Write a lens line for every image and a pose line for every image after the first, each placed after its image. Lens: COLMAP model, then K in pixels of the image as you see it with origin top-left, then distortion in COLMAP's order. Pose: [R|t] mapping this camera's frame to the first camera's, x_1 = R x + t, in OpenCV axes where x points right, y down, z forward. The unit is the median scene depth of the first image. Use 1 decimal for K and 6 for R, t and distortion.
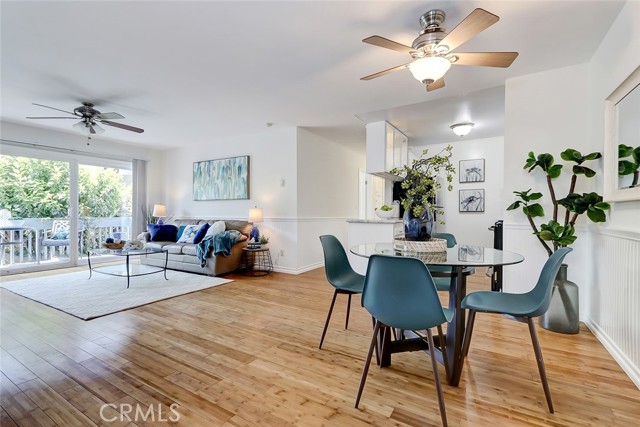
lens RADIAL K [[294.4, 0, 322.3], [0, 294.4, 213.3], [0, 0, 1]] dist [0.003061, -0.000002]
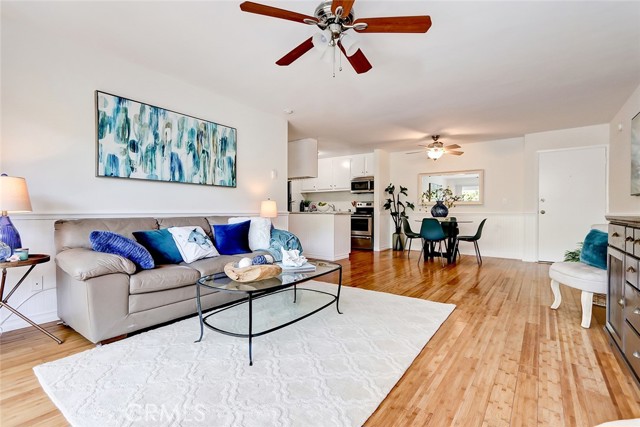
lens RADIAL K [[294.4, 0, 322.3], [0, 294.4, 213.3], [0, 0, 1]] dist [0.003061, -0.000002]
pose [[0.094661, -0.009770, 0.995462, -1.039461], [-0.001237, 0.999950, 0.009932, 0.010531], [-0.995509, -0.002171, 0.094644, 0.756482]]
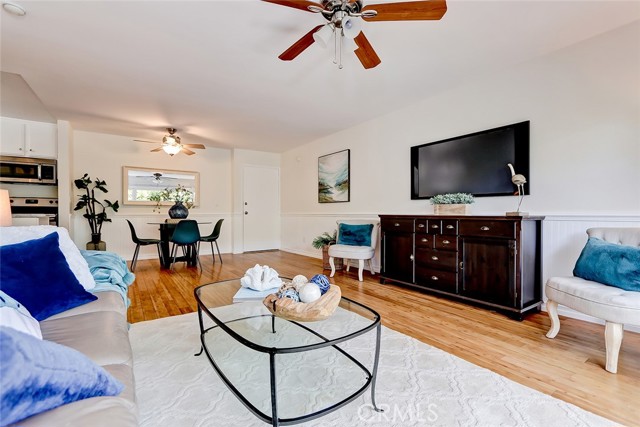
lens RADIAL K [[291.1, 0, 320.0], [0, 291.1, 213.5], [0, 0, 1]] dist [0.001482, 0.000066]
pose [[-0.909959, -0.004135, 0.414678, -0.752956], [-0.002388, 0.999986, 0.004730, 0.011618], [-0.414692, 0.003314, -0.909956, 1.146385]]
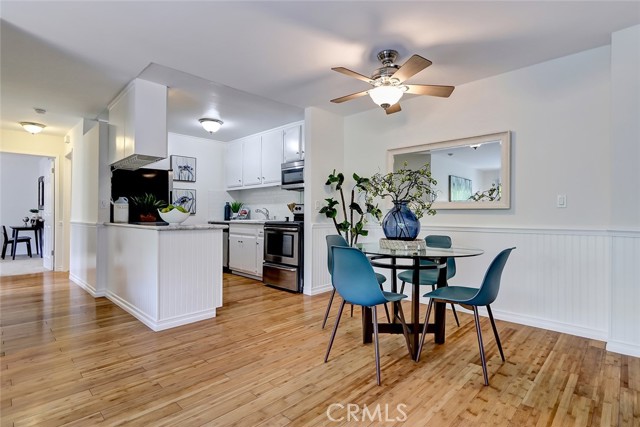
lens RADIAL K [[319.8, 0, 320.1], [0, 319.8, 214.5], [0, 0, 1]] dist [-0.000031, -0.000096]
pose [[0.222708, -0.000433, 0.974885, -0.408829], [-0.000758, 1.000000, 0.000617, -0.003601], [-0.974885, -0.000877, 0.222708, 0.414801]]
